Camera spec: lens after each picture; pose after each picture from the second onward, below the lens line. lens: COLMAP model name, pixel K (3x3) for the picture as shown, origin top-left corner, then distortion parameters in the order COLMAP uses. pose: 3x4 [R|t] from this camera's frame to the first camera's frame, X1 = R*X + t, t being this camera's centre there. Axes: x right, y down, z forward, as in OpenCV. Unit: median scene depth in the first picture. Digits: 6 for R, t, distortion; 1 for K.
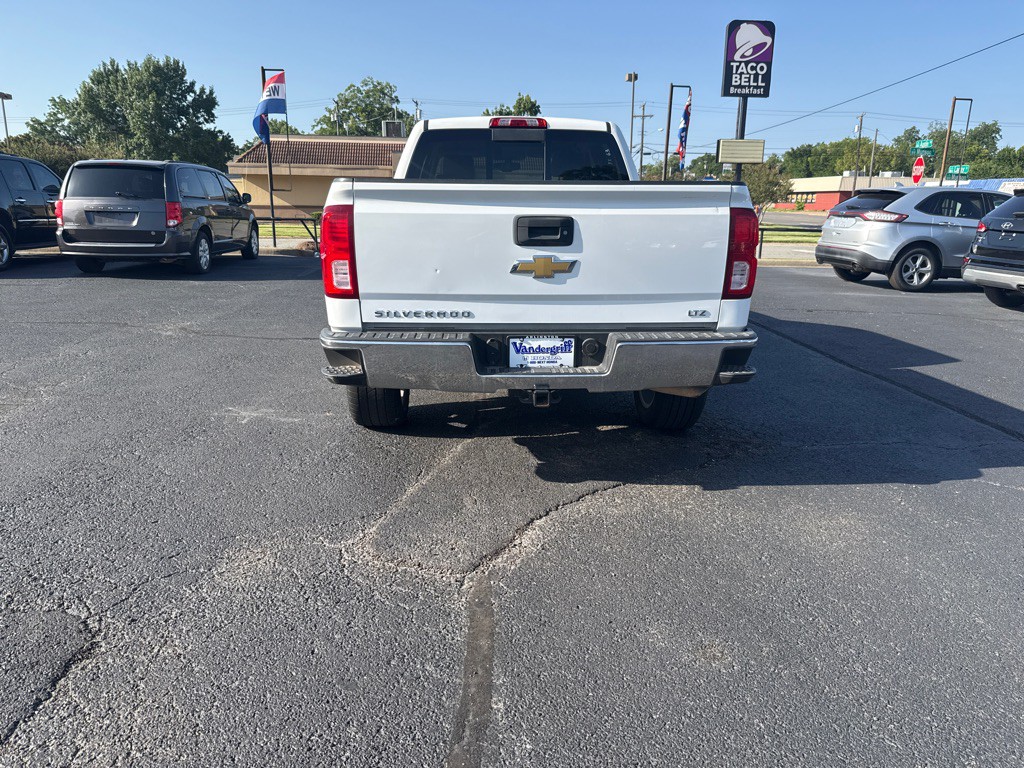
lens RADIAL K [[736.9, 0, 512.0], [0, 736.9, 384.0], [0, 0, 1]] dist [0.014791, -0.010677]
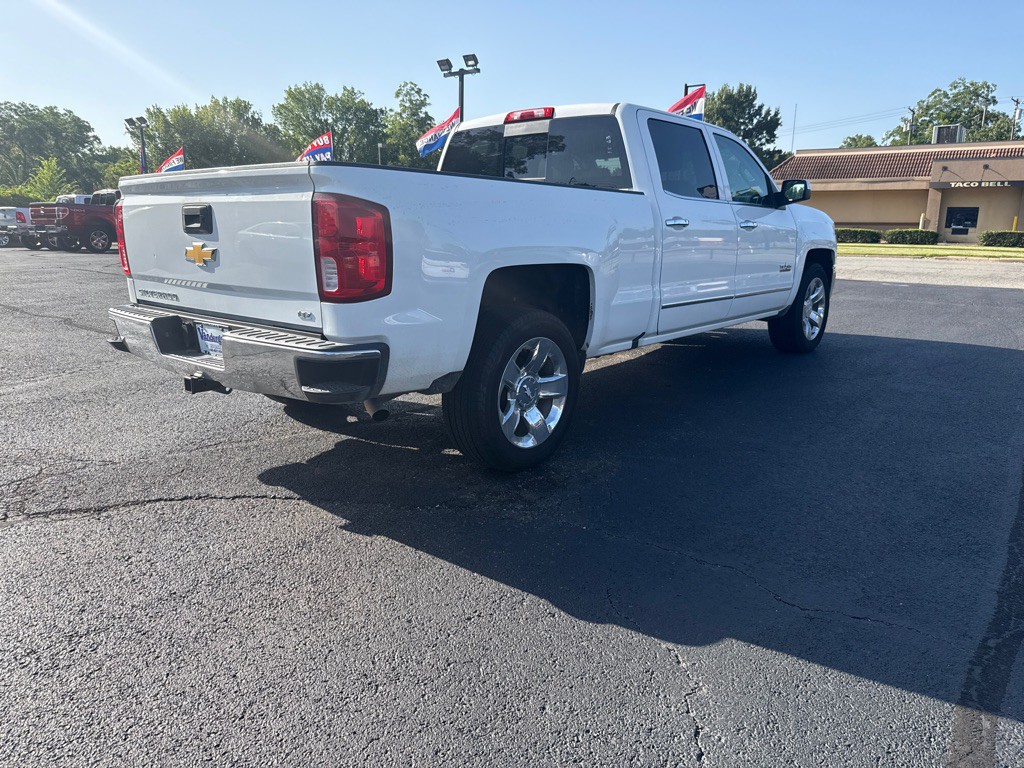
lens RADIAL K [[736.9, 0, 512.0], [0, 736.9, 384.0], [0, 0, 1]] dist [0.014791, -0.010677]
pose [[0.739150, 0.145193, -0.657705, 0.090353], [-0.161804, 0.986171, 0.035864, -0.007781], [0.653817, 0.079910, 0.752422, 0.046156]]
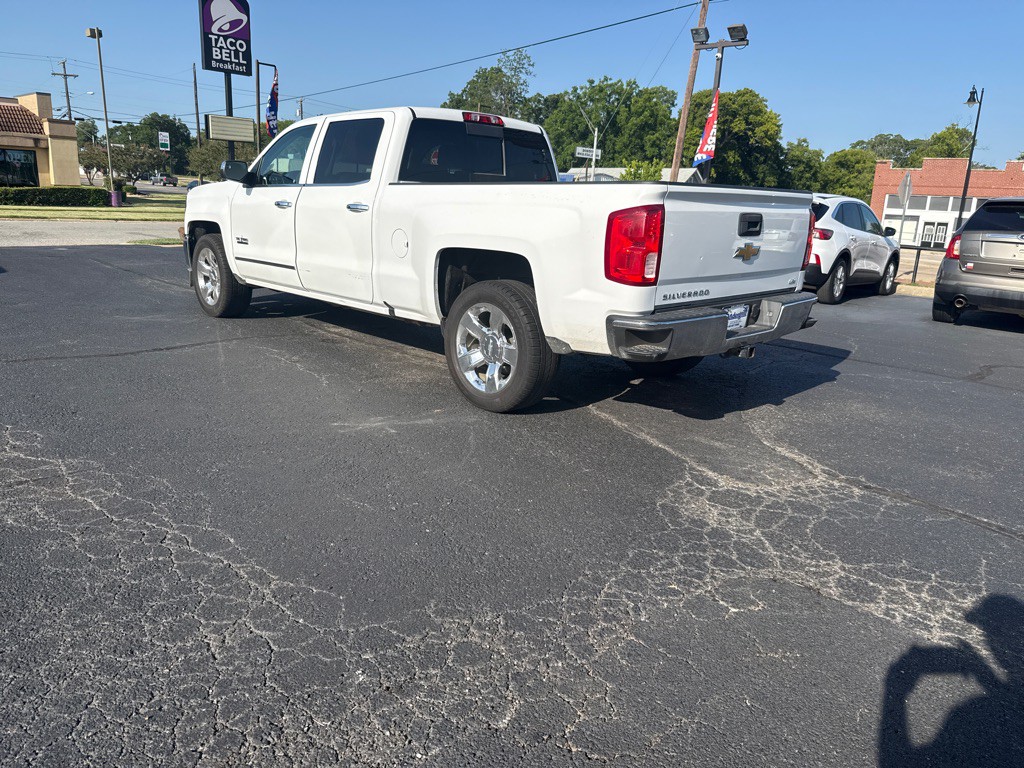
lens RADIAL K [[736.9, 0, 512.0], [0, 736.9, 384.0], [0, 0, 1]] dist [0.014791, -0.010677]
pose [[0.747339, -0.148279, 0.647686, -0.100260], [0.129941, 0.988575, 0.076387, -0.007038], [-0.651613, 0.027074, 0.758068, 0.024254]]
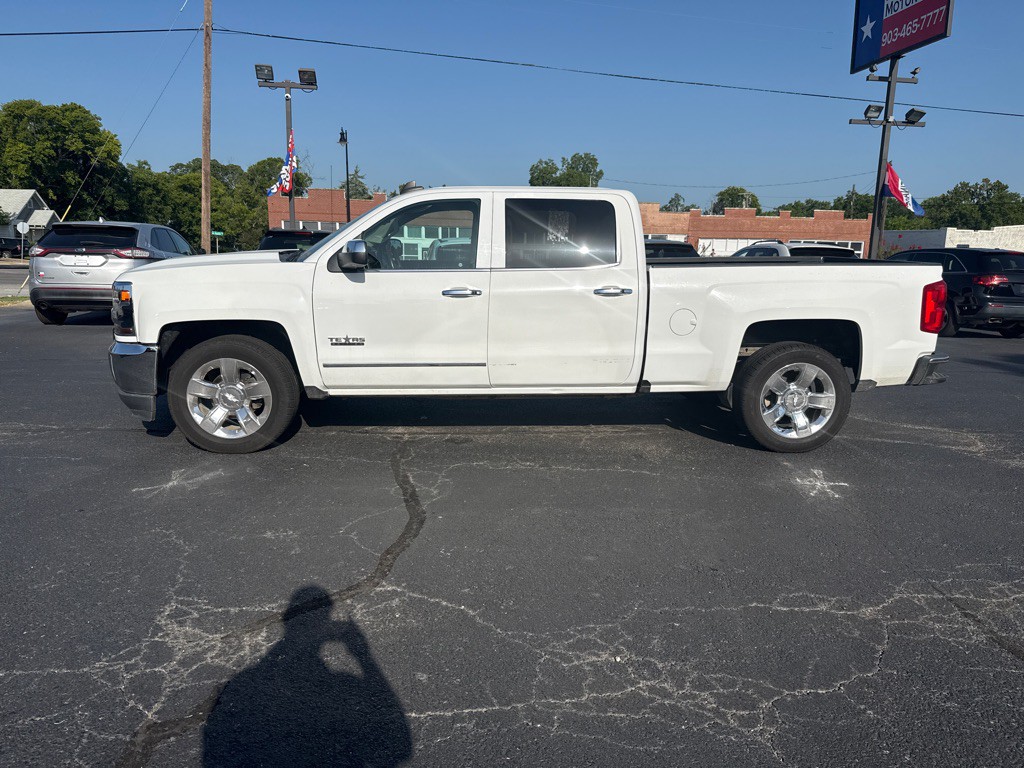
lens RADIAL K [[736.9, 0, 512.0], [0, 736.9, 384.0], [0, 0, 1]] dist [0.014791, -0.010677]
pose [[-0.019919, -0.211436, 0.977189, -0.162633], [0.224367, 0.951509, 0.210453, -0.049564], [-0.974301, 0.223440, 0.028486, 0.166158]]
